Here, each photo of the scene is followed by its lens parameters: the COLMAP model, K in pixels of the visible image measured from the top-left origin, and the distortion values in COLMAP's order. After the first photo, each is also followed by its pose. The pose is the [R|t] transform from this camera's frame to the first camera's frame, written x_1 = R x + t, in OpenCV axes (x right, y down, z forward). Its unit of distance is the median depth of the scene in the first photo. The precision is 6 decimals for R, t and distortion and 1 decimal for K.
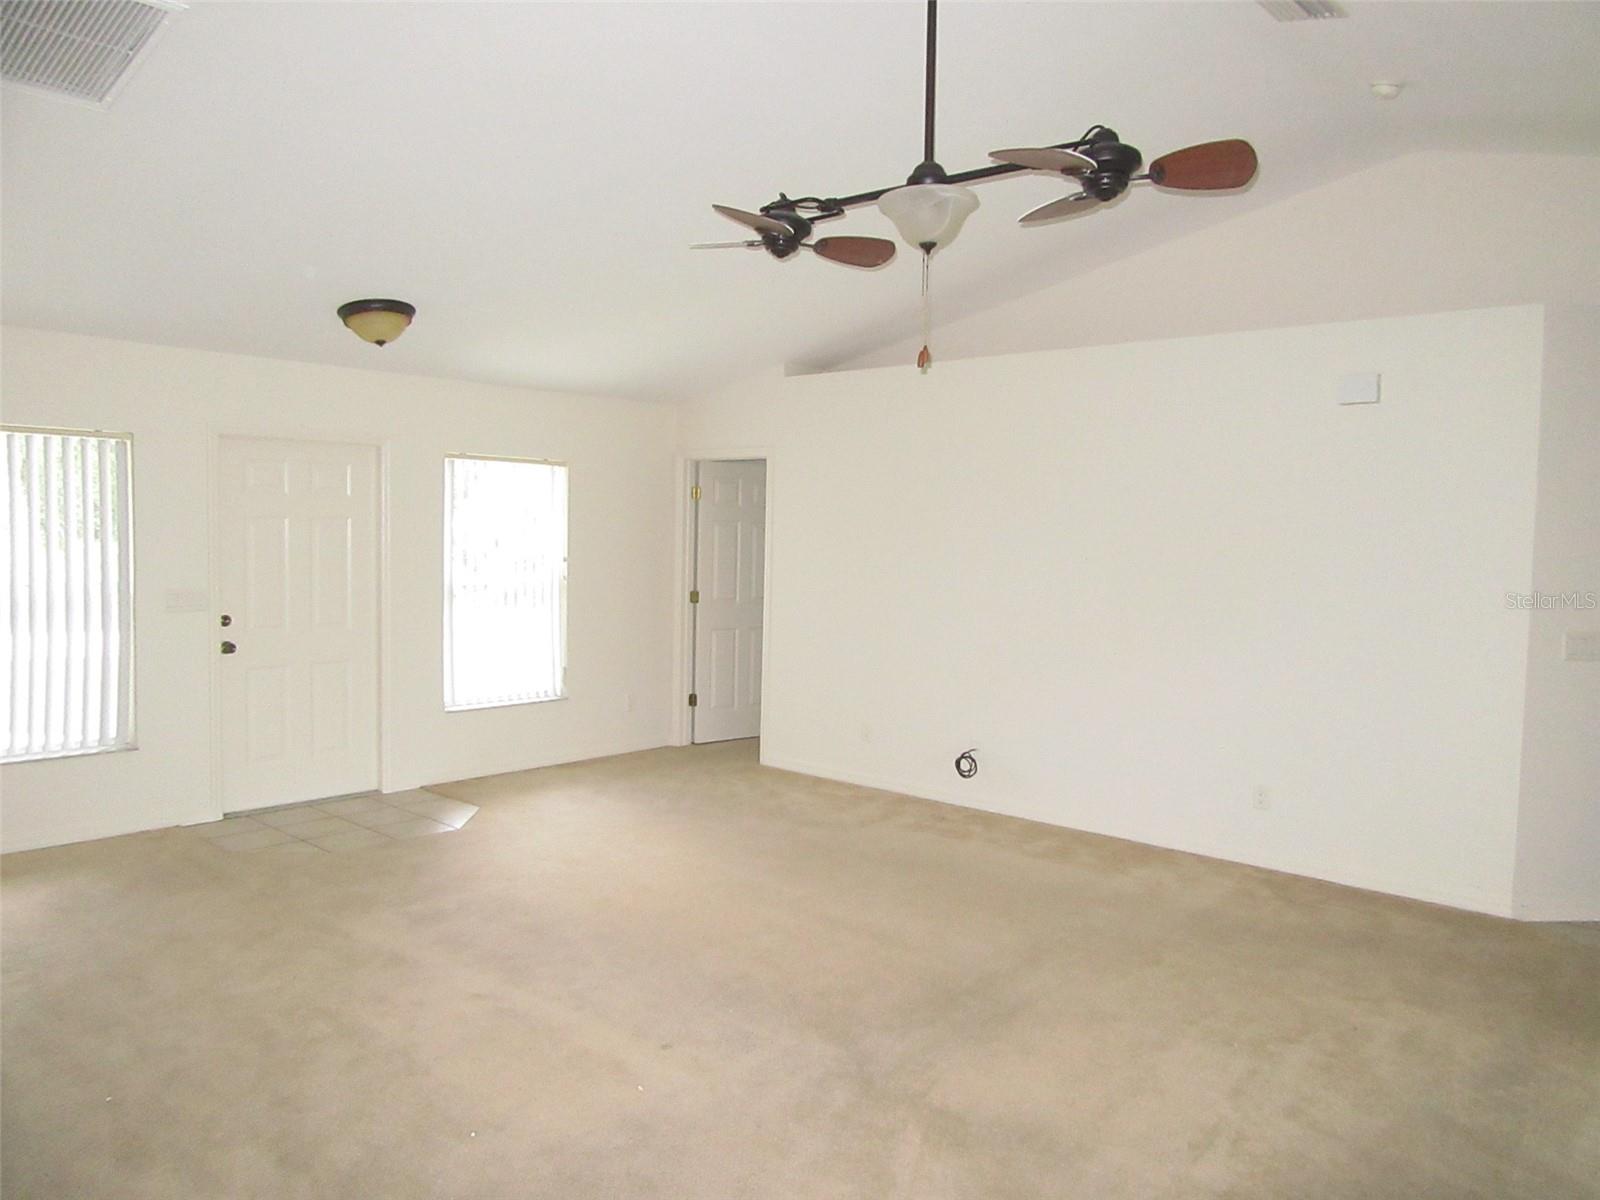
lens RADIAL K [[1174.1, 0, 800.0], [0, 1174.1, 600.0], [0, 0, 1]] dist [-0.038005, 0.035816]
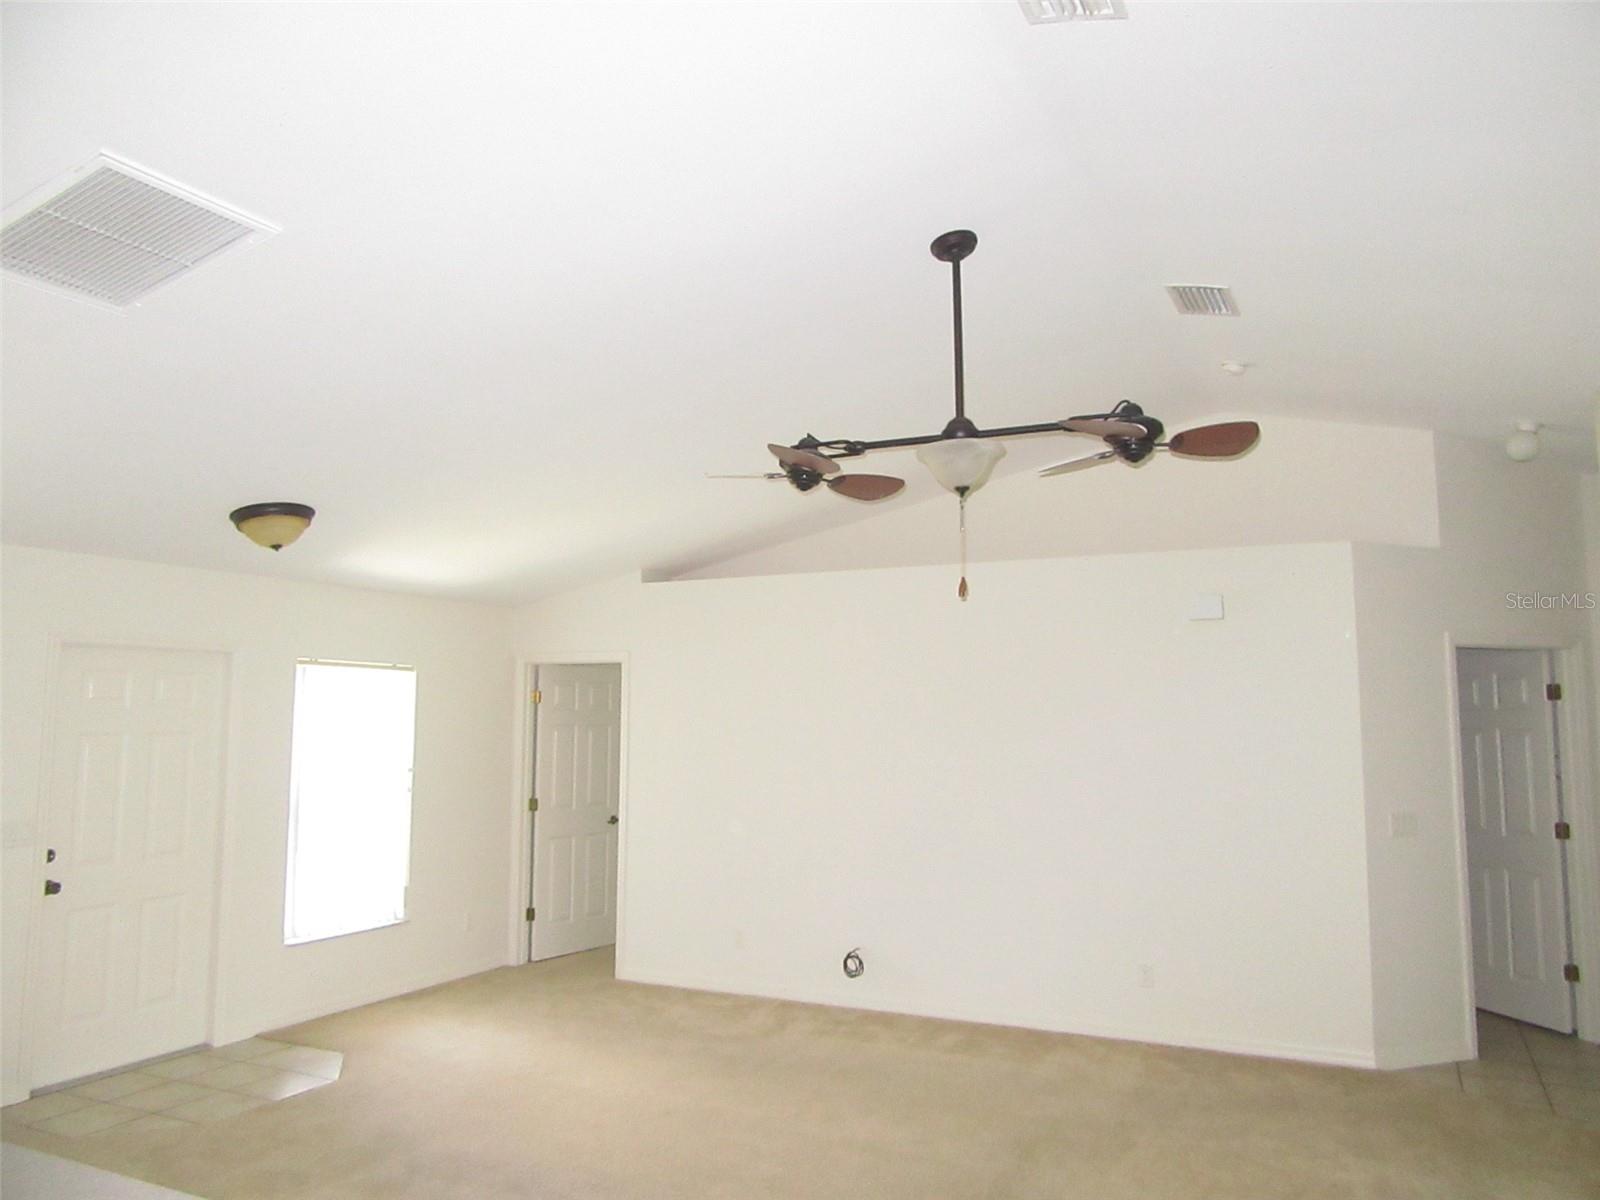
lens RADIAL K [[1174.1, 0, 800.0], [0, 1174.1, 600.0], [0, 0, 1]] dist [-0.038005, 0.035816]
pose [[0.960960, 0.011132, 0.276463, -0.198762], [0.032612, 0.987669, -0.153124, -0.019194], [-0.274759, 0.156162, 0.948747, 0.000380]]
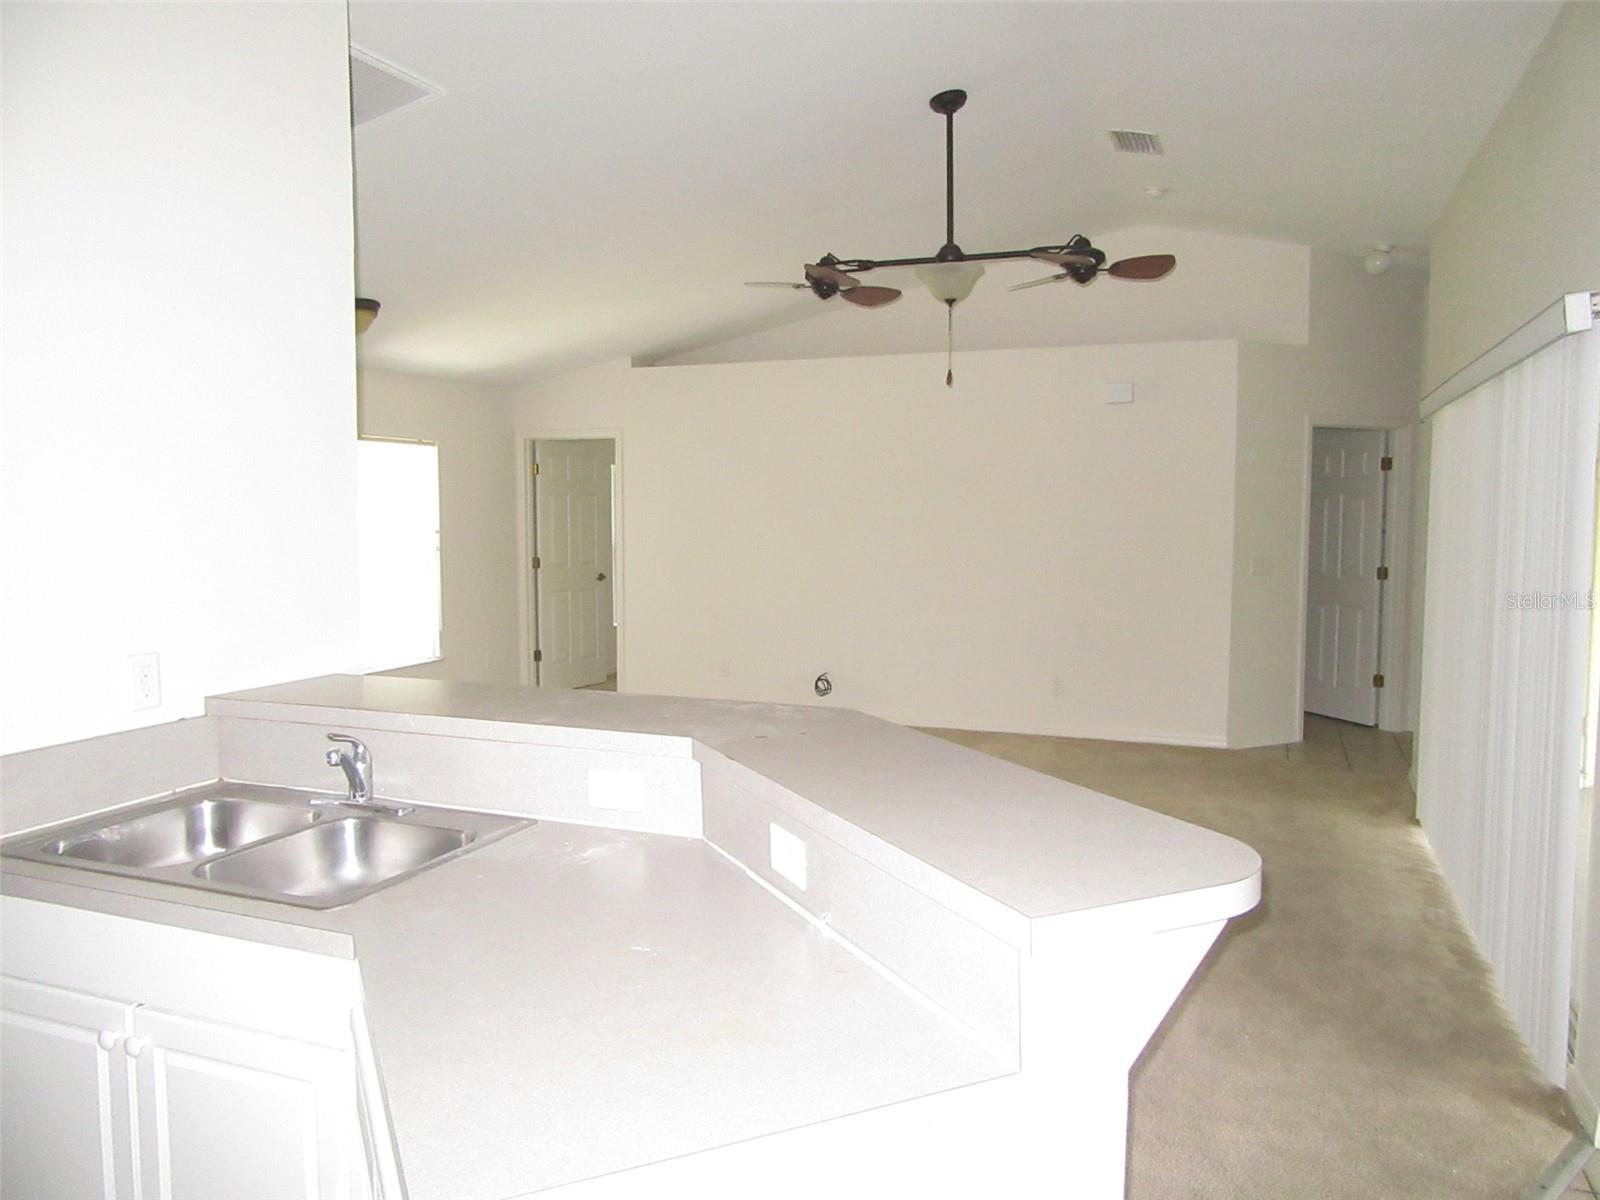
lens RADIAL K [[1180.1, 0, 800.0], [0, 1180.1, 600.0], [0, 0, 1]] dist [-0.008883, -0.000045]
pose [[0.932249, -0.048723, 0.358523, -0.349676], [0.039515, 0.998675, 0.032970, 0.007207], [-0.359654, -0.016569, 0.932939, -0.176209]]
